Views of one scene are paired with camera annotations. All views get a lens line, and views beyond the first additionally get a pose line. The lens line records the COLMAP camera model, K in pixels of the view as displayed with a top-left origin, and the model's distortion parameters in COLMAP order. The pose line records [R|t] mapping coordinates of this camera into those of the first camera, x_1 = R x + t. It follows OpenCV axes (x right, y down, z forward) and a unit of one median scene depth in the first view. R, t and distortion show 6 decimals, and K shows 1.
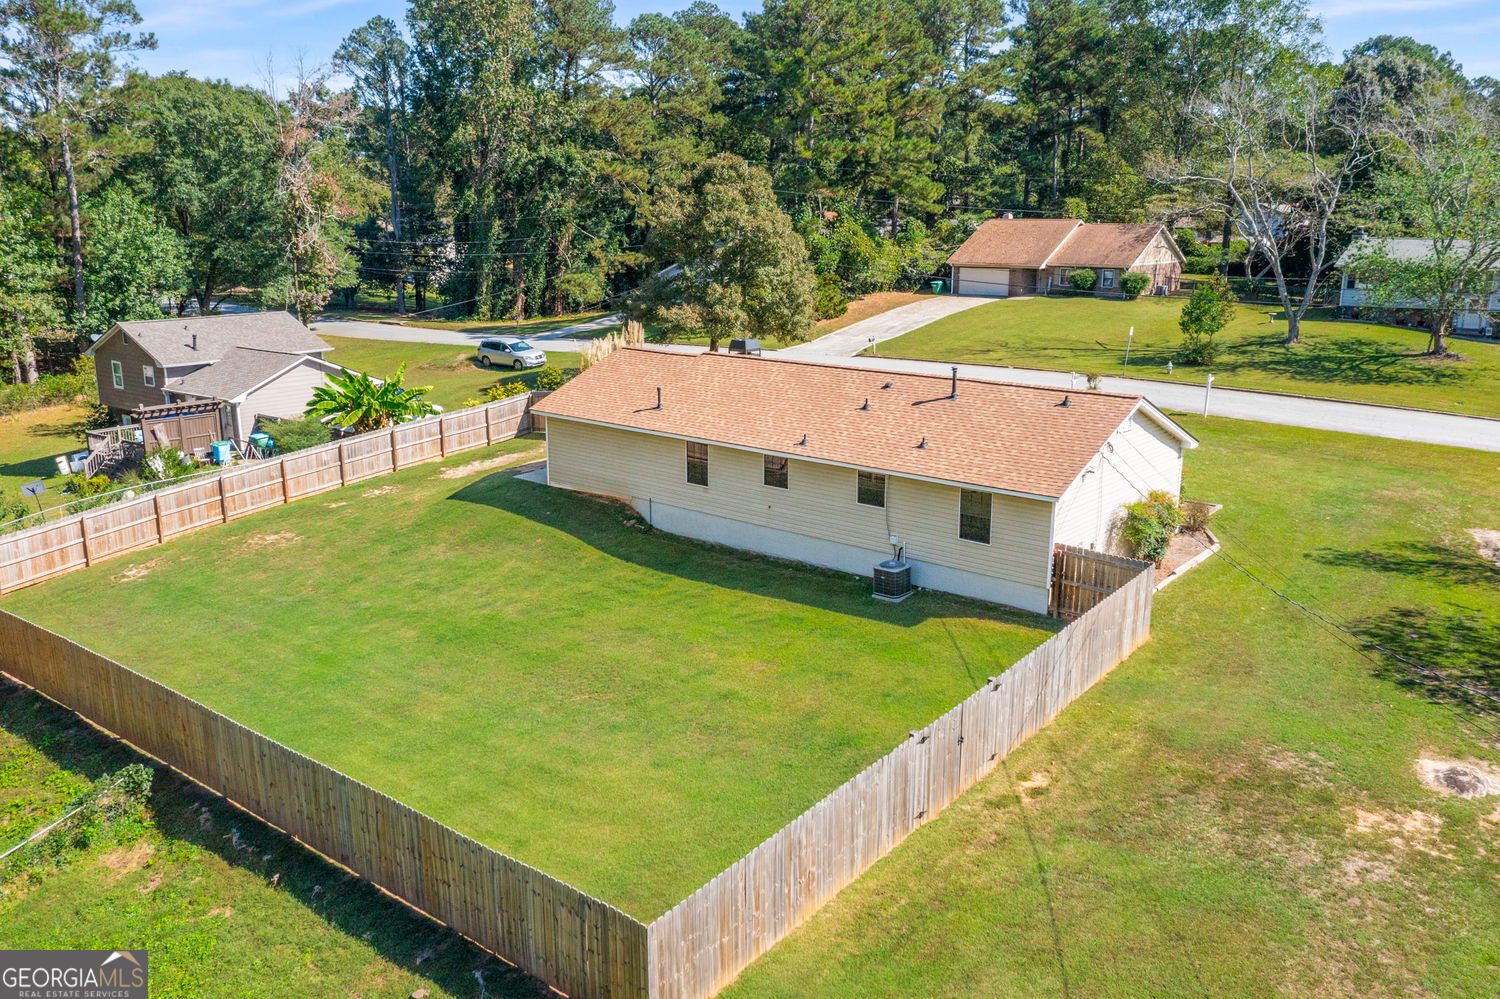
lens RADIAL K [[1162.6, 0, 745.0], [0, 1162.6, 584.6], [0, 0, 1]] dist [-0.010039, -0.003165]
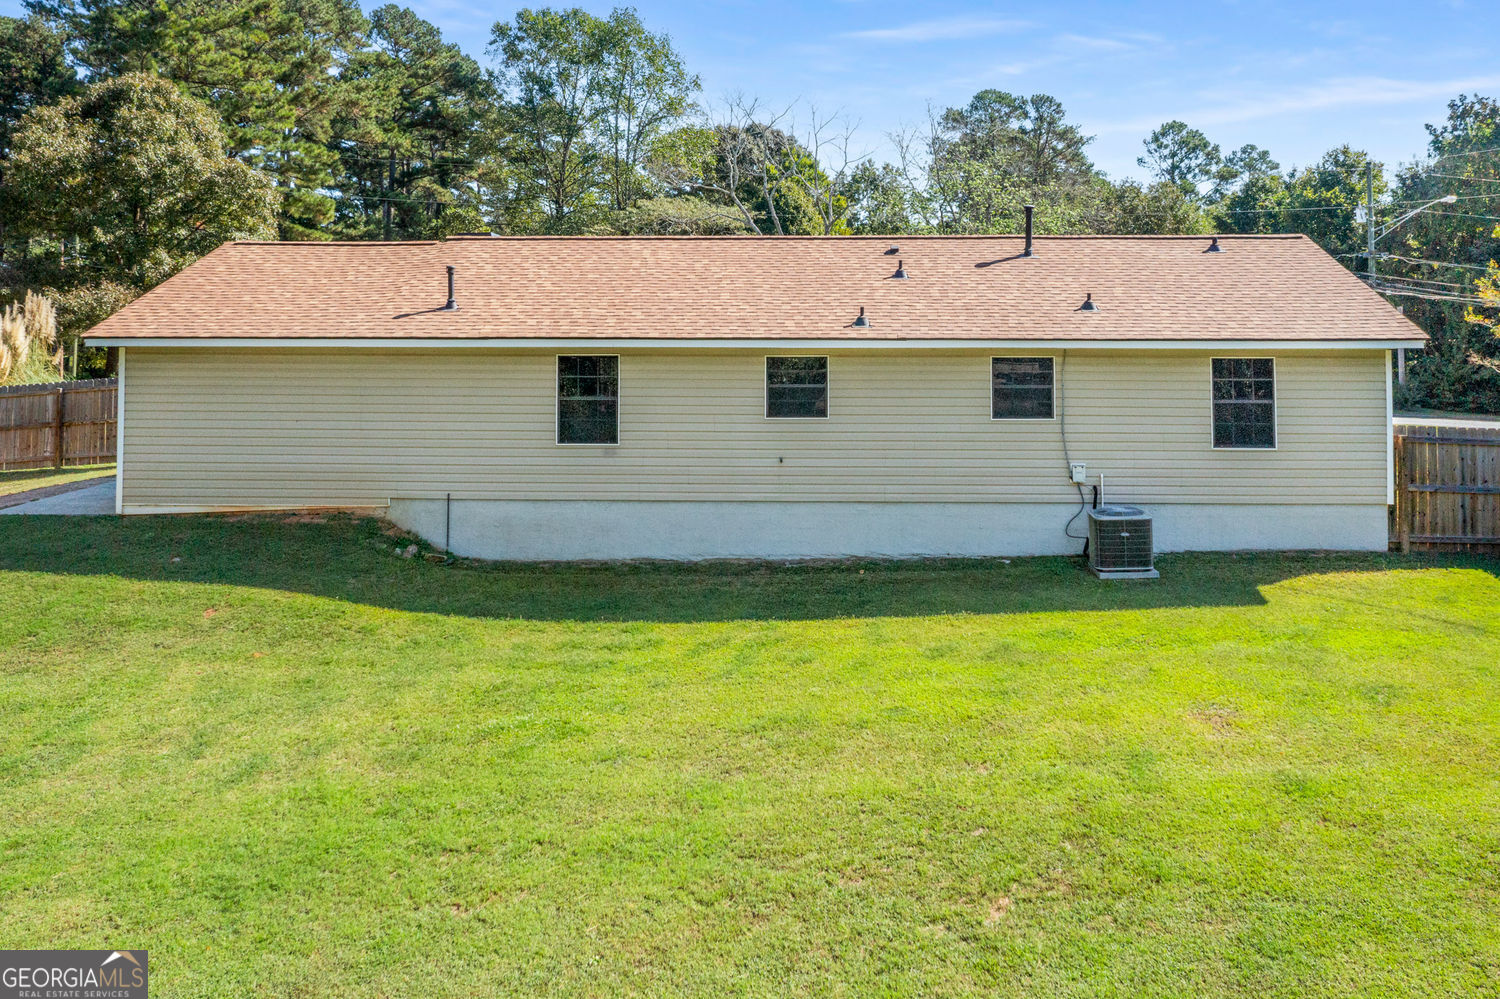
lens RADIAL K [[1239.5, 0, 803.6], [0, 1239.5, 353.7], [0, 0, 1]] dist [-0.000629, 0.001467]
pose [[0.775575, -0.006031, 0.631227, -0.215968], [0.192799, 0.954437, -0.227769, 0.010085], [-0.601093, 0.298352, 0.741400, 0.398026]]
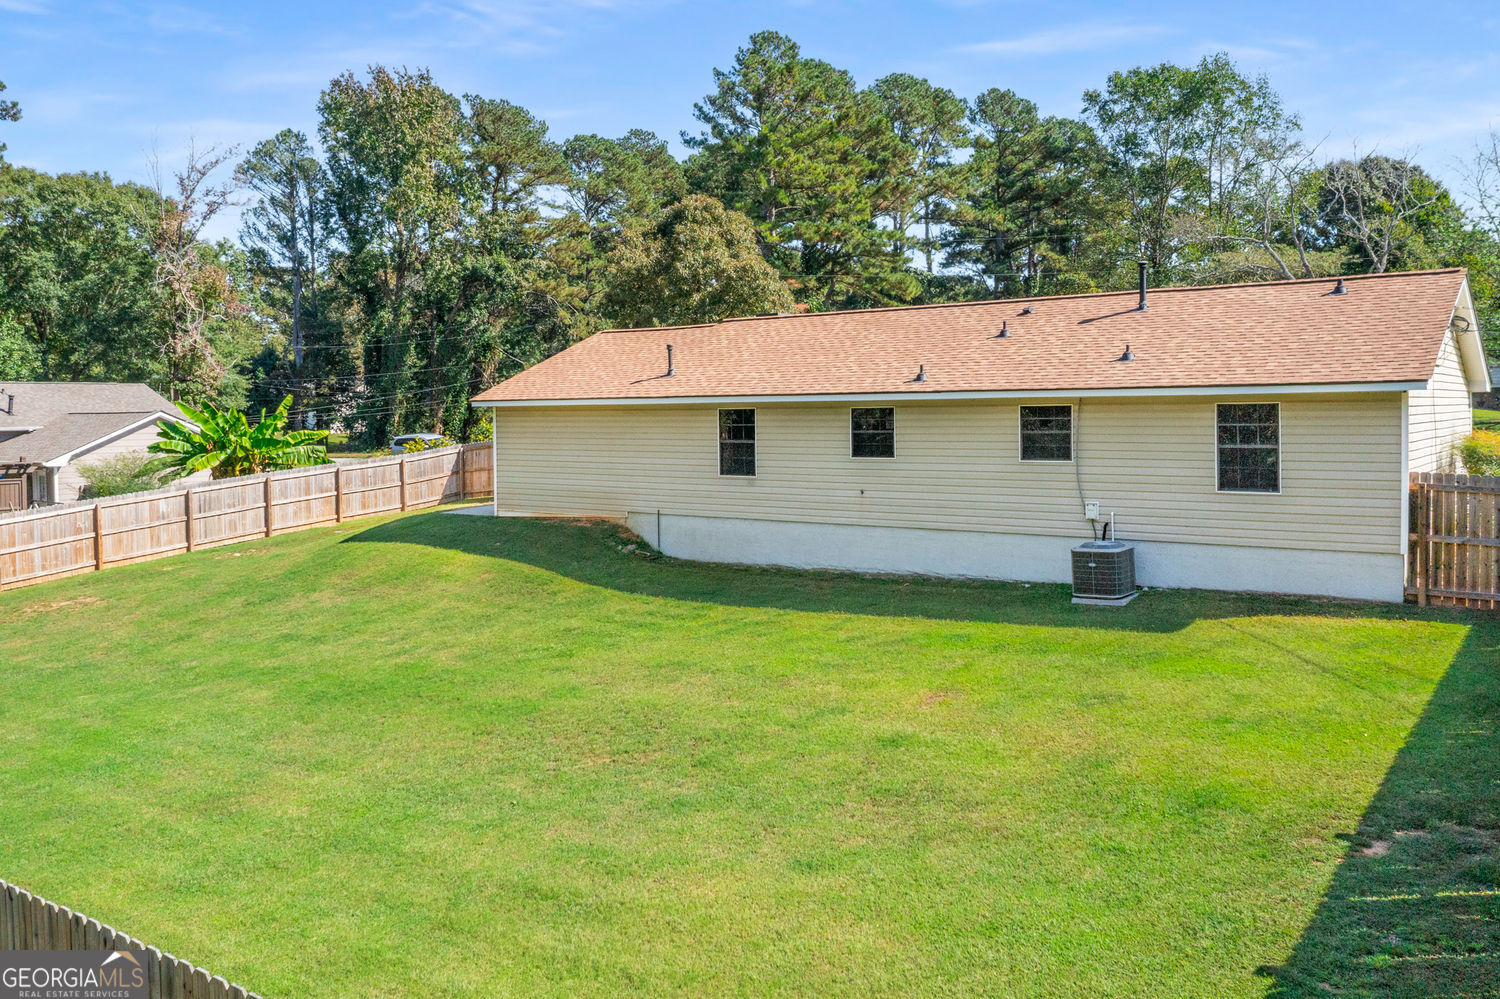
lens RADIAL K [[1214.1, 0, 750.0], [0, 1214.1, 499.5], [0, 0, 1]] dist [-0.011964, -0.002487]
pose [[0.997190, -0.021396, 0.071790, -0.059781], [0.037515, 0.972146, -0.231354, 0.059978], [-0.064840, 0.233397, 0.970217, 0.253728]]
